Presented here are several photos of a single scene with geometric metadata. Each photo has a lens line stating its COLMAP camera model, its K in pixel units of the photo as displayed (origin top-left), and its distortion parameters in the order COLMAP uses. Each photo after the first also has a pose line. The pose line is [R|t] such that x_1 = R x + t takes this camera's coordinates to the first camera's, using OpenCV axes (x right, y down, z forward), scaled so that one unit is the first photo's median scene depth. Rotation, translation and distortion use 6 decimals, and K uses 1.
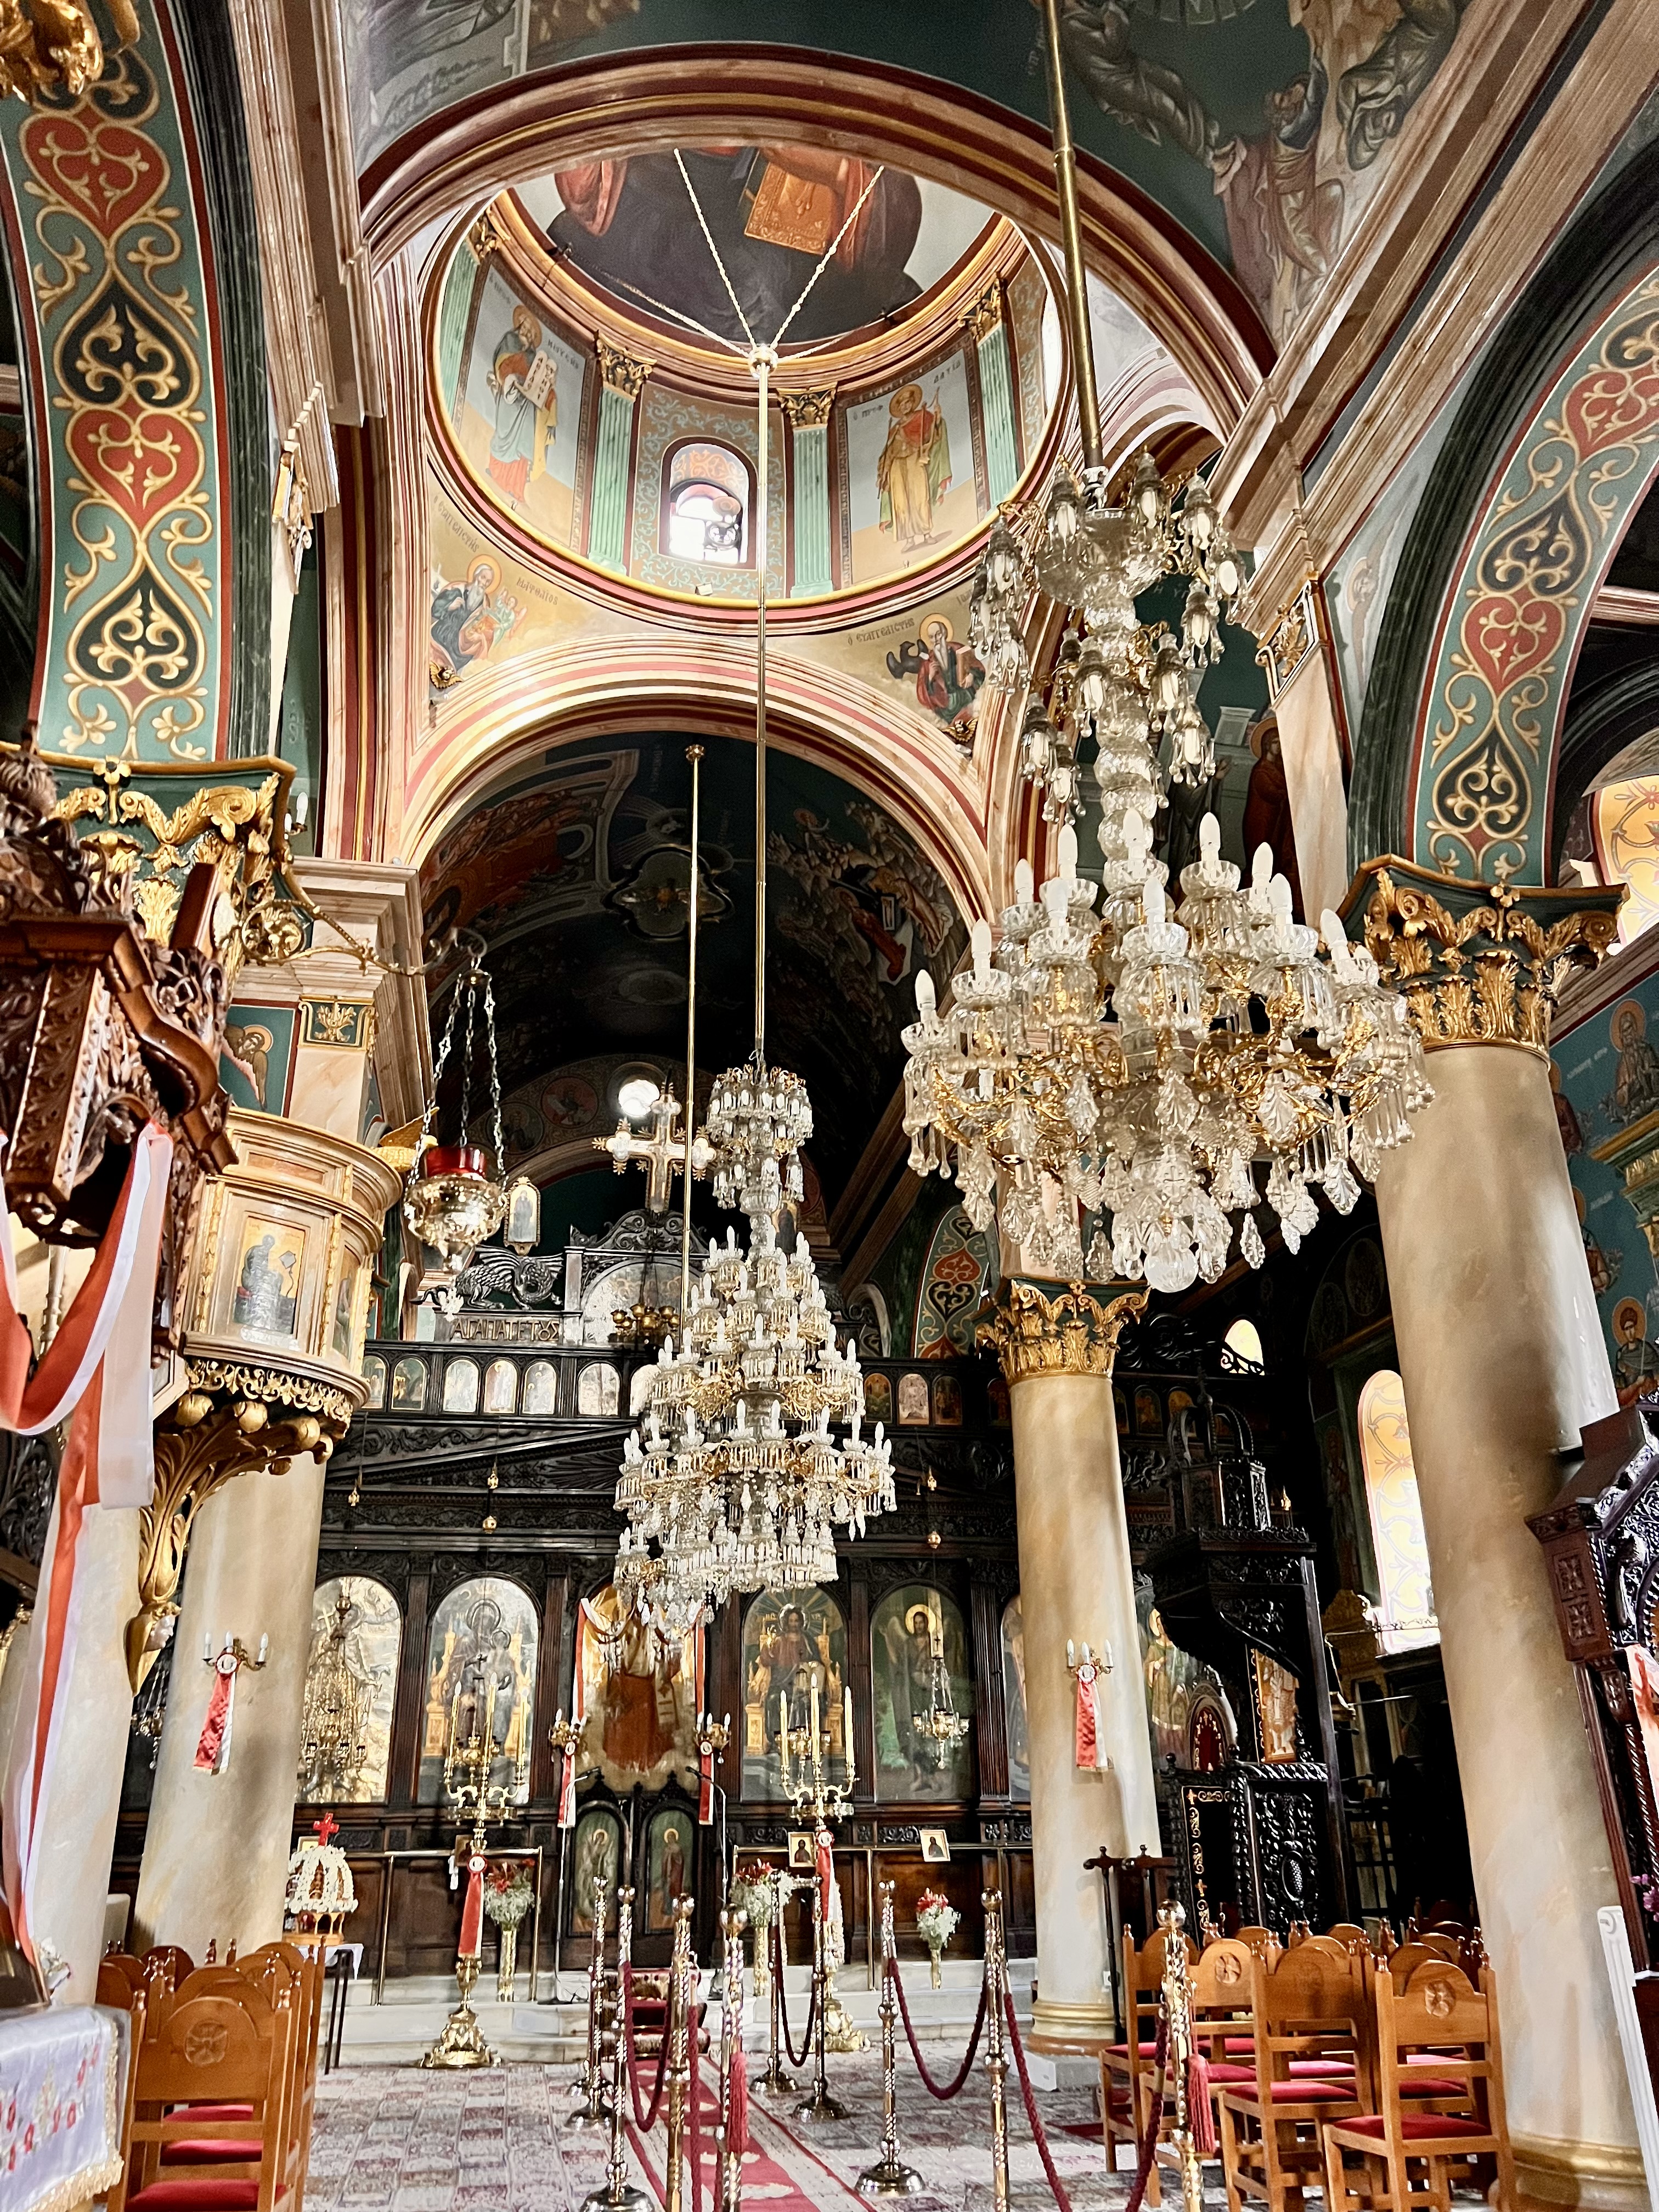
lens RADIAL K [[1652.0, 0, 829.5], [0, 1652.0, 1106.0], [0, 0, 1]] dist [0.071527, -0.090044]
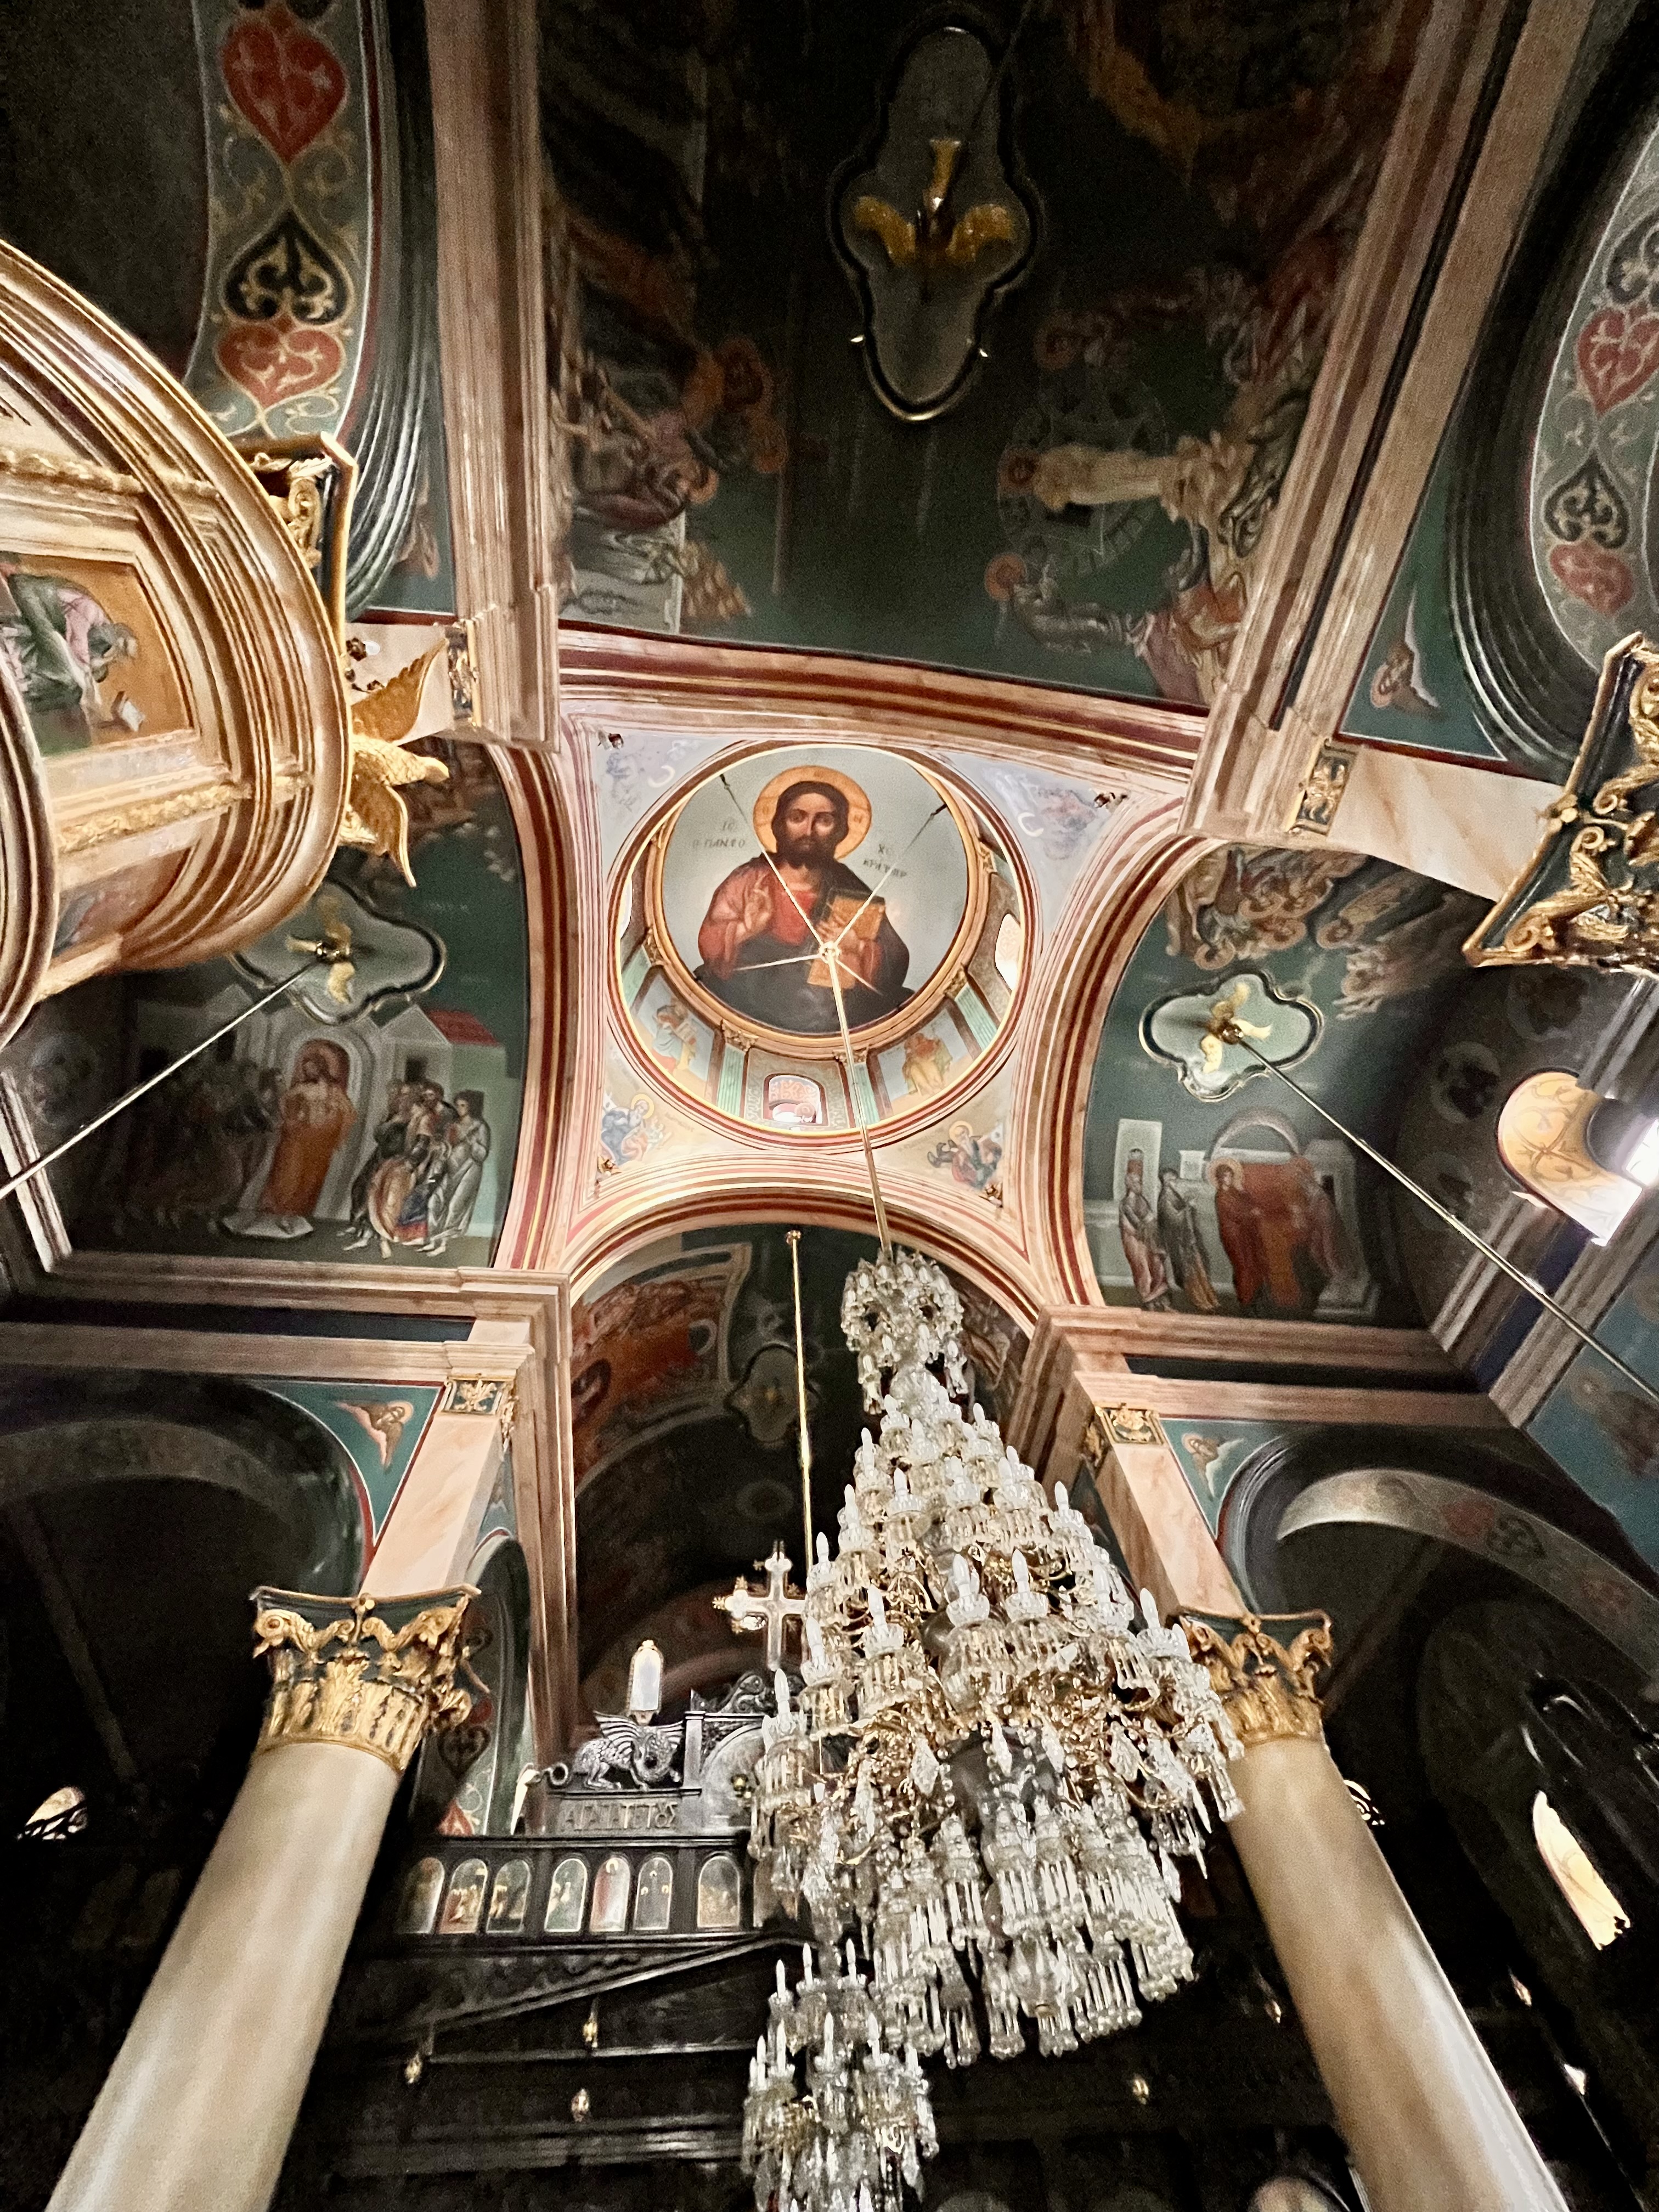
lens RADIAL K [[880.1, 0, 831.0], [0, 880.1, 1096.9], [0, 0, 1]] dist [-0.002729, -0.000484]
pose [[0.996528, -0.081751, 0.015750, -0.054282], [0.073977, 0.782712, -0.617972, 0.143316], [0.038192, 0.616992, 0.786042, 0.385574]]
